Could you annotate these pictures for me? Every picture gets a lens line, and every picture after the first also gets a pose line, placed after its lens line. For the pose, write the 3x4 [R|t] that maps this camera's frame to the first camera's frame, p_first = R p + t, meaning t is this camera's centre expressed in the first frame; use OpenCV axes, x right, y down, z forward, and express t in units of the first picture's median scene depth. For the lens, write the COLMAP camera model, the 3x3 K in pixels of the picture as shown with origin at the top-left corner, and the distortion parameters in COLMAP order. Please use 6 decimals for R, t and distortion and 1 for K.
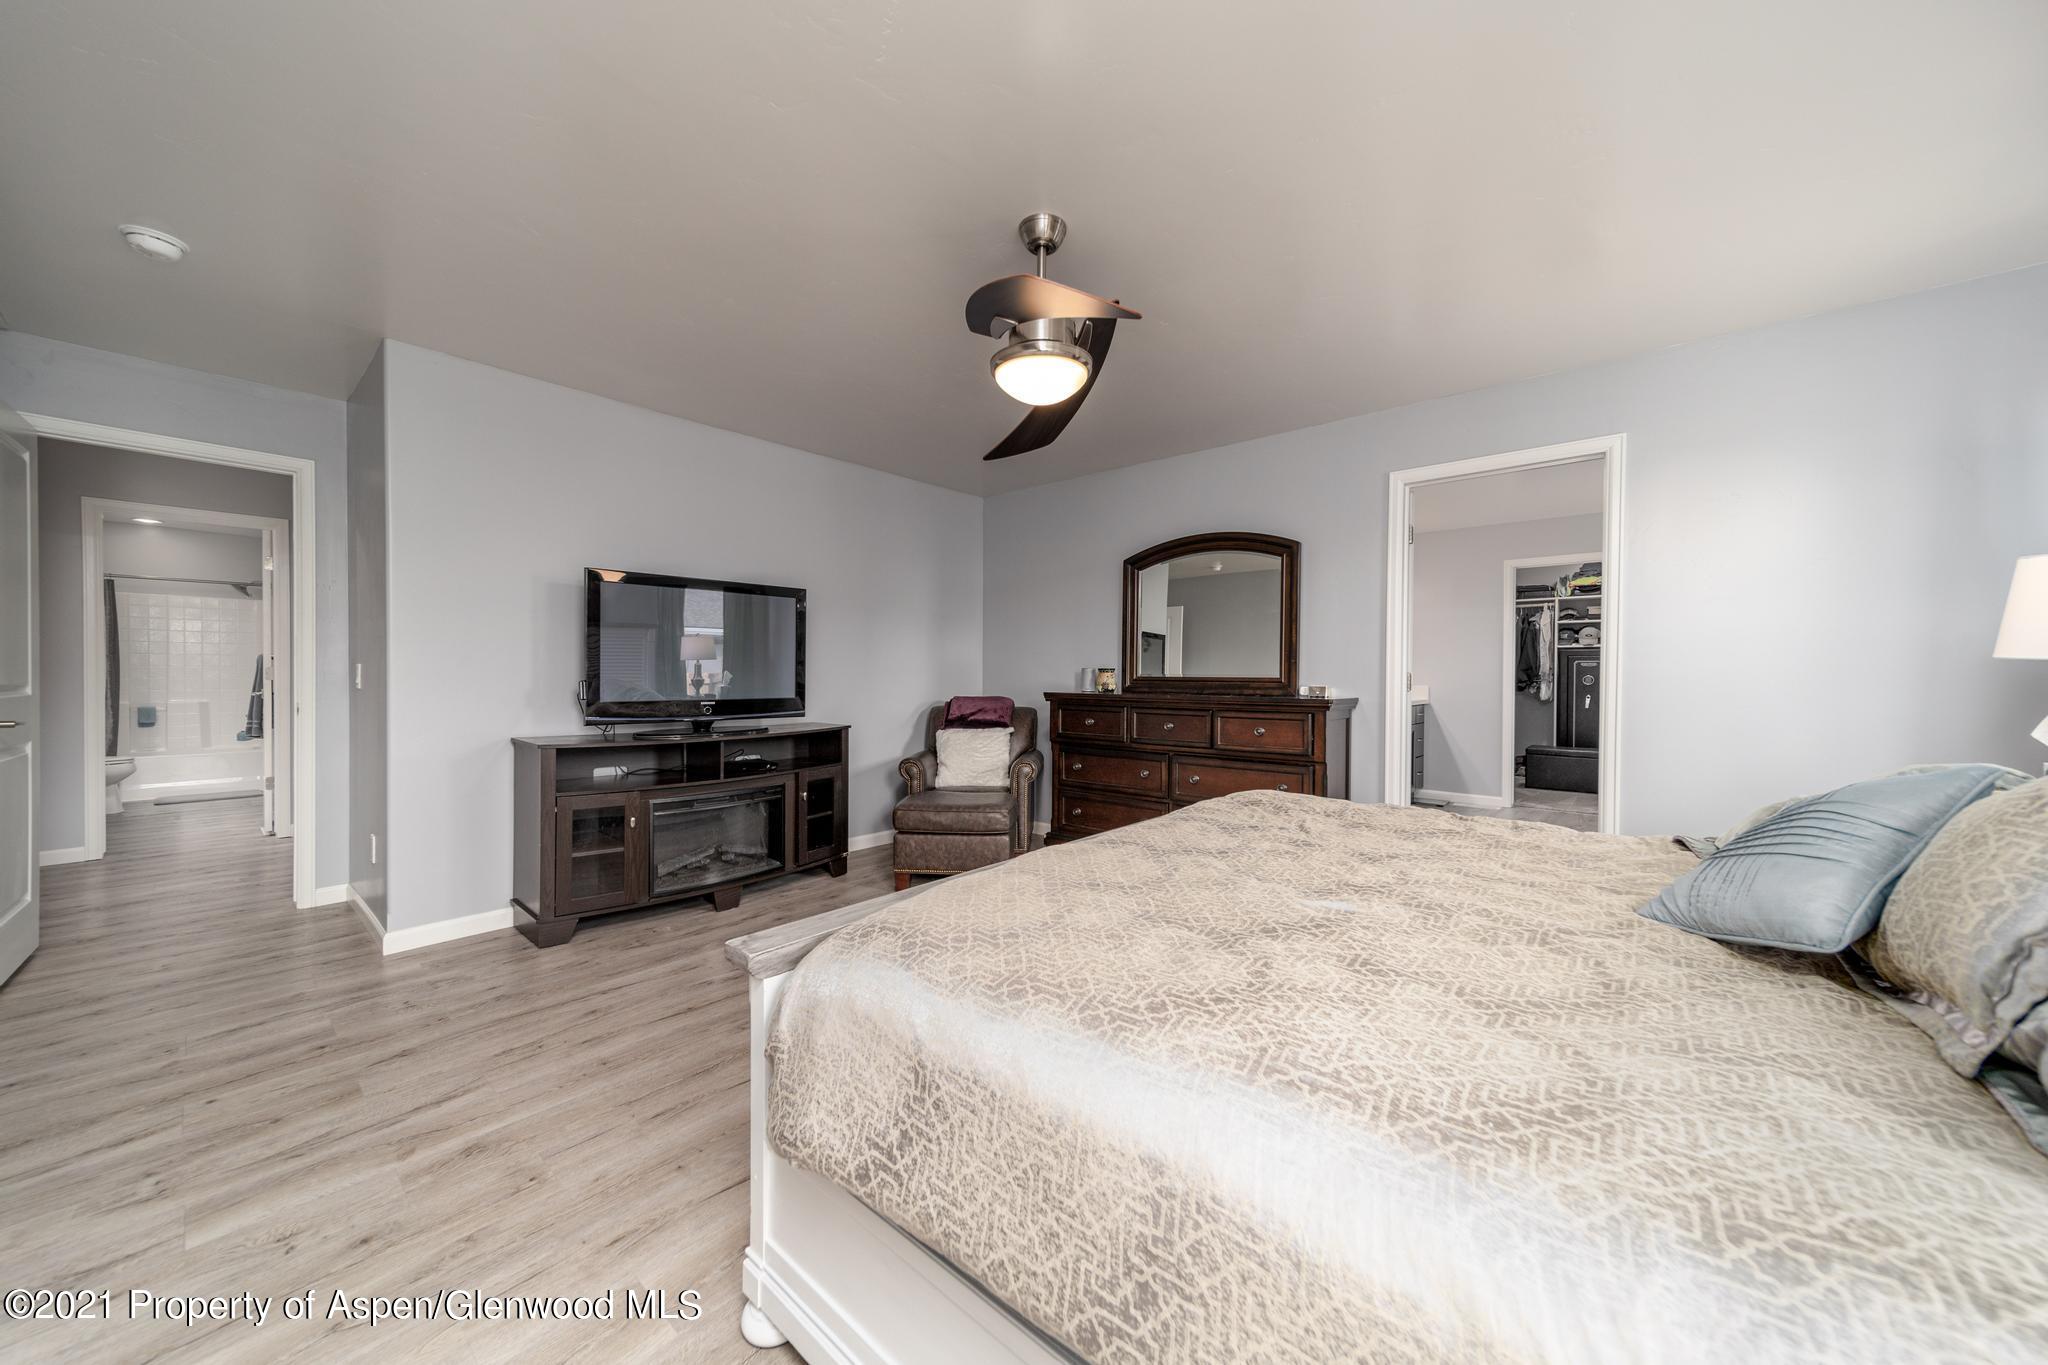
lens RADIAL K [[719.7, 0, 1020.0], [0, 719.7, 680.4], [0, 0, 1]] dist [0.001448, -0.000003]
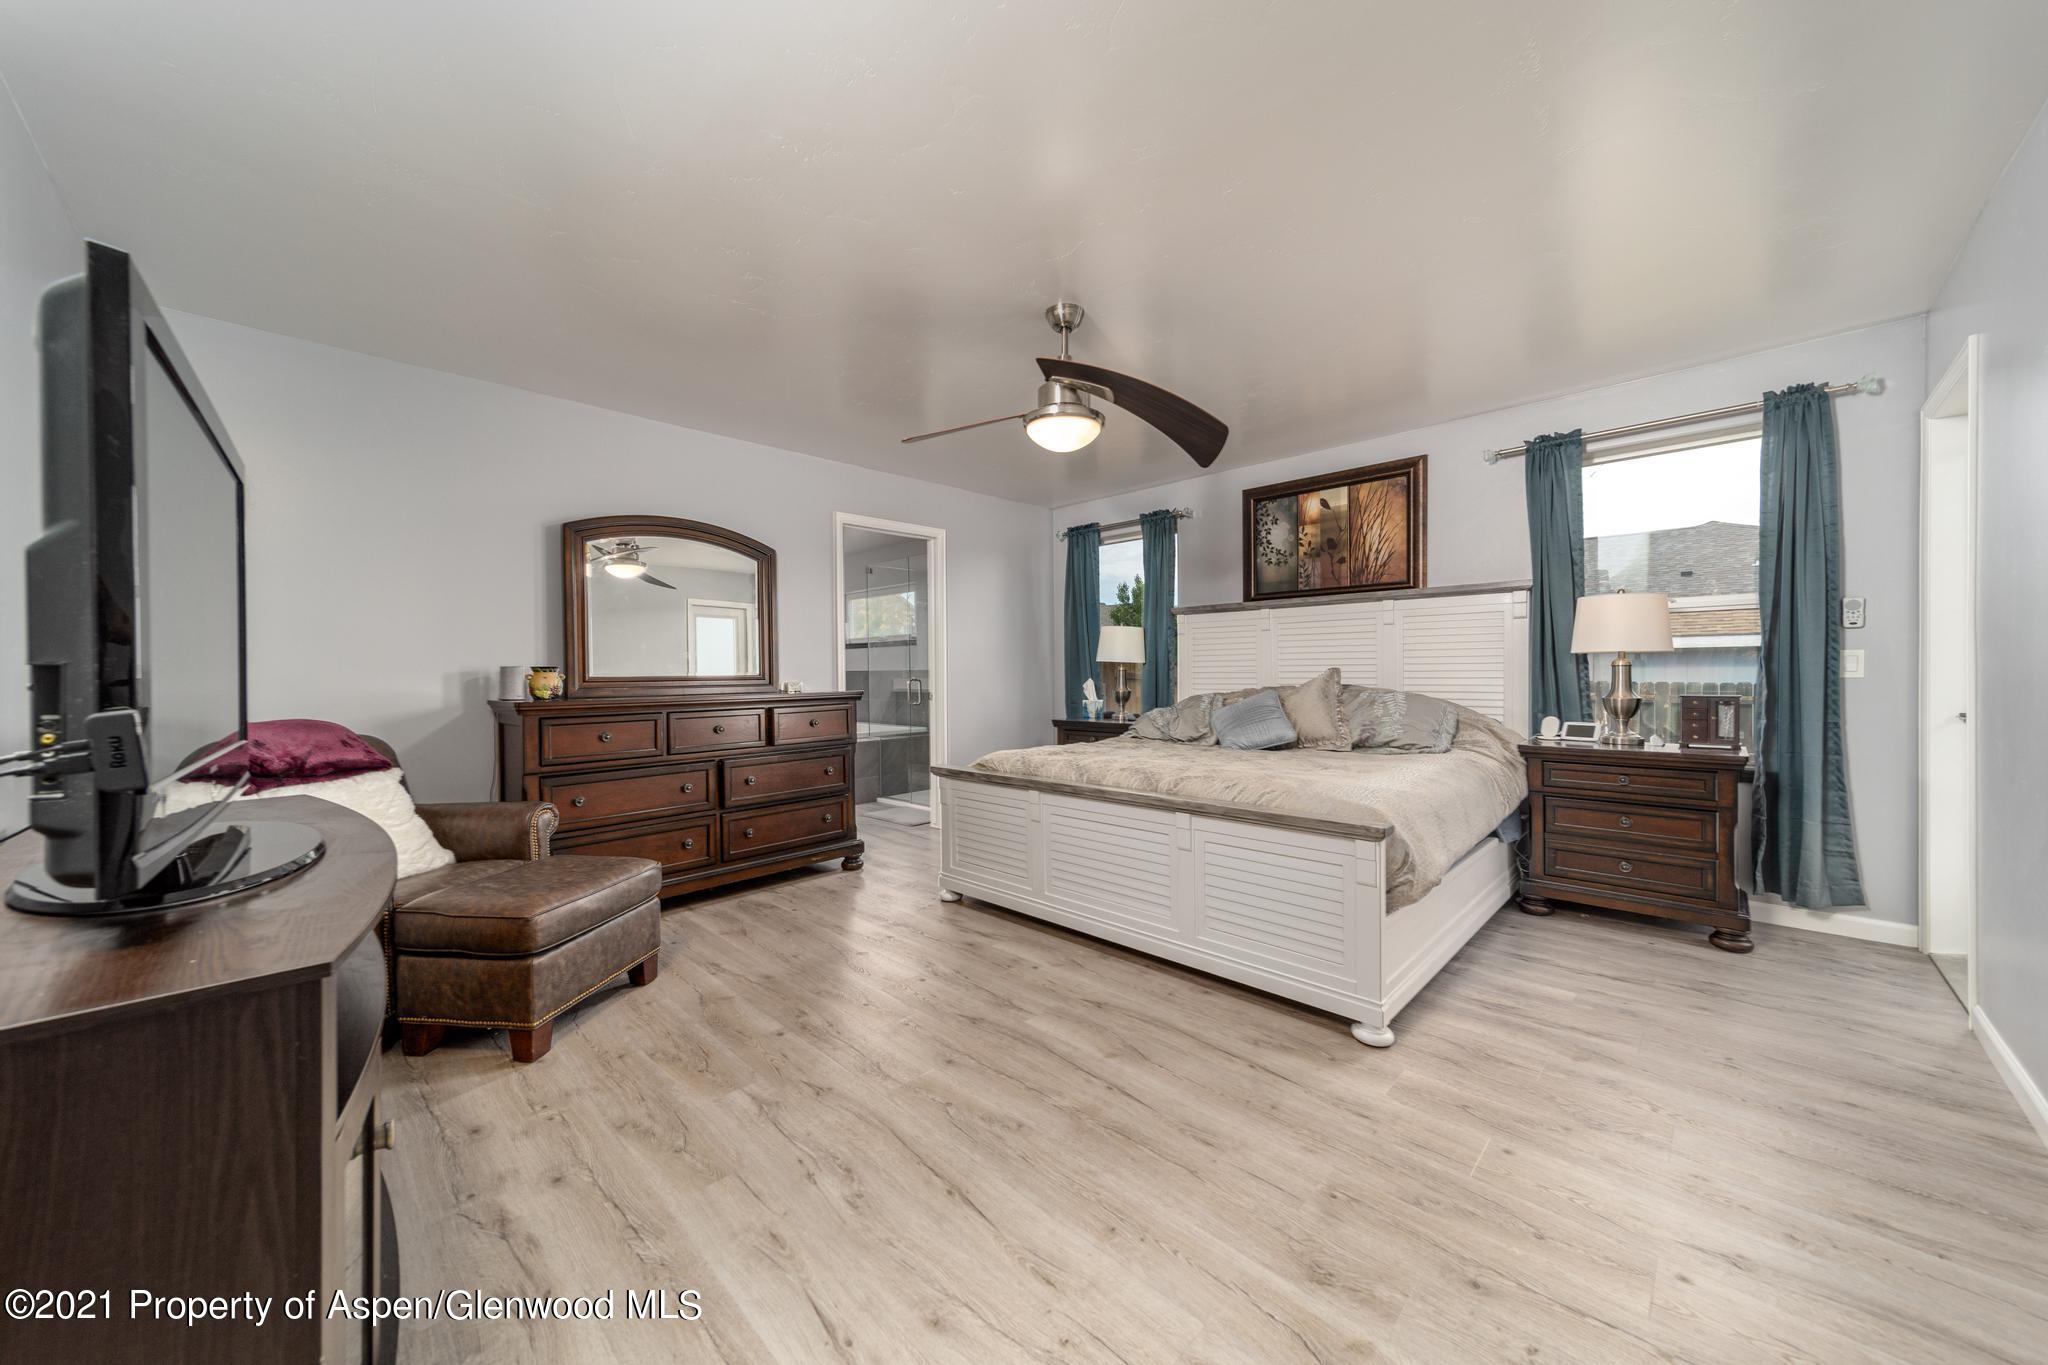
lens RADIAL K [[719.7, 0, 1020.0], [0, 719.7, 680.4], [0, 0, 1]] dist [0.001448, -0.000003]
pose [[0.054564, -0.016480, 0.998374, -0.855532], [0.016449, 0.999743, 0.015603, -0.009095], [-0.998375, 0.015570, 0.054821, 0.702887]]
